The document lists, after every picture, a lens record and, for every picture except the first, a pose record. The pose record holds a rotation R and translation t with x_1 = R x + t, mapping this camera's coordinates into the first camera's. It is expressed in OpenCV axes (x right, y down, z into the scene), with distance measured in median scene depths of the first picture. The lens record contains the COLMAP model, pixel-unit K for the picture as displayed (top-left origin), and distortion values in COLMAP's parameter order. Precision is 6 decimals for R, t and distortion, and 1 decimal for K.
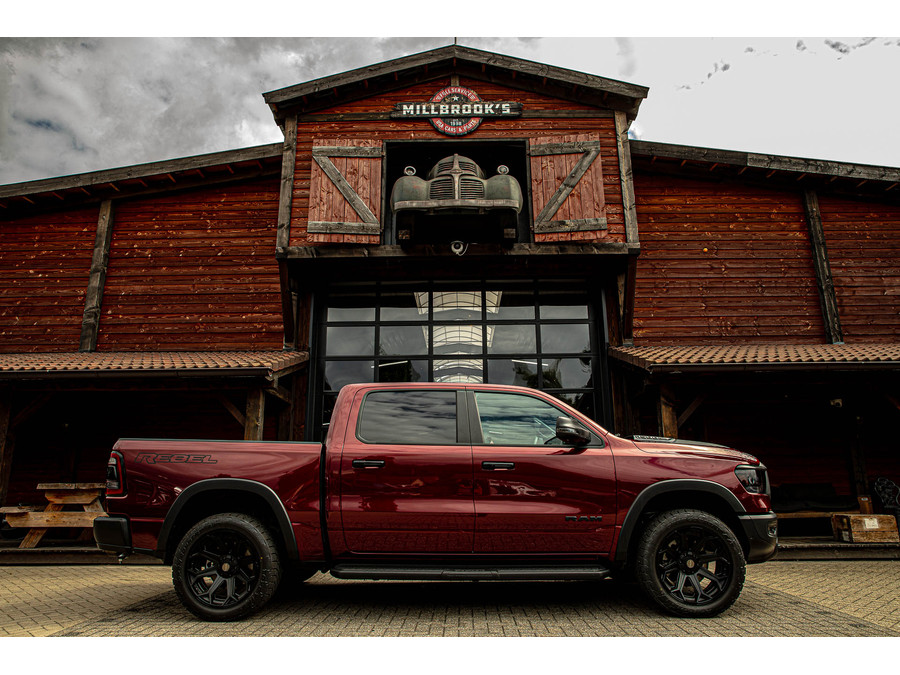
lens RADIAL K [[601.3, 0, 453.2], [0, 601.3, 339.7], [0, 0, 1]] dist [-0.084952, 0.045337]
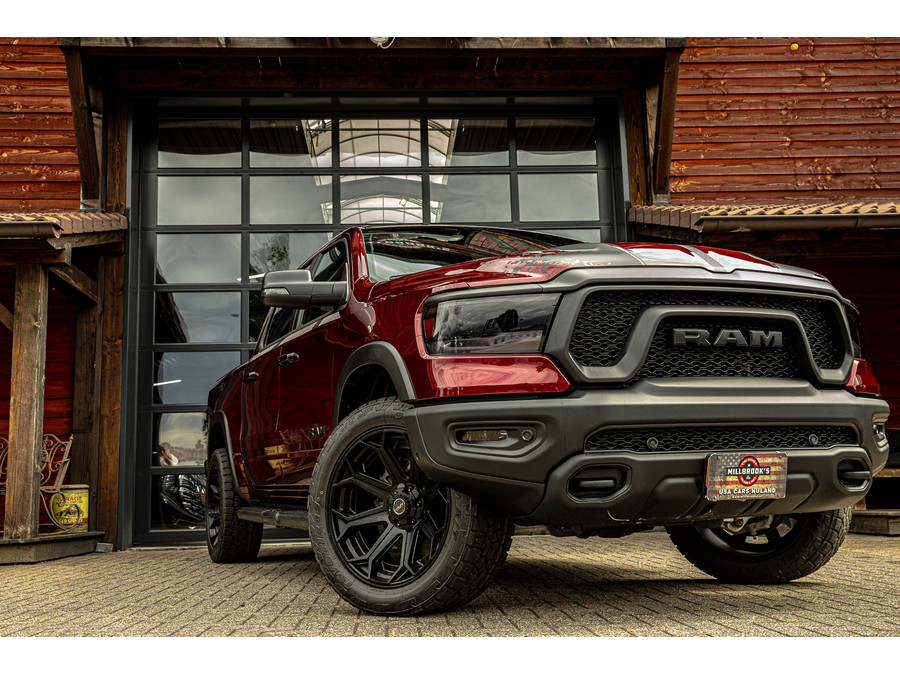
lens RADIAL K [[973.3, 0, 449.3], [0, 973.3, 338.7], [0, 0, 1]] dist [0.053748, 0.000000]
pose [[0.996969, -0.009261, 0.077249, -0.001738], [0.002732, 0.996445, 0.084196, 0.061140], [-0.077754, -0.083730, 0.993450, 0.014232]]
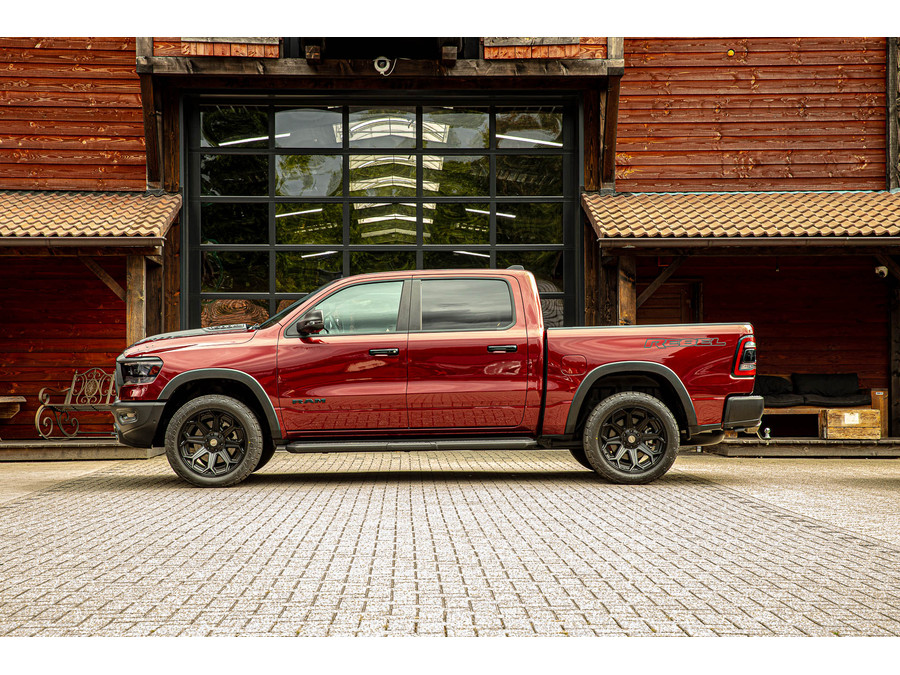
lens RADIAL K [[1627.9, 0, 451.5], [0, 1627.9, 335.4], [0, 0, 1]] dist [0.206204, 0.000000]
pose [[0.999009, 0.005489, 0.044167, 0.004607], [-0.014839, 0.976666, 0.214251, -0.252466], [-0.041961, -0.214695, 0.975779, -1.048760]]
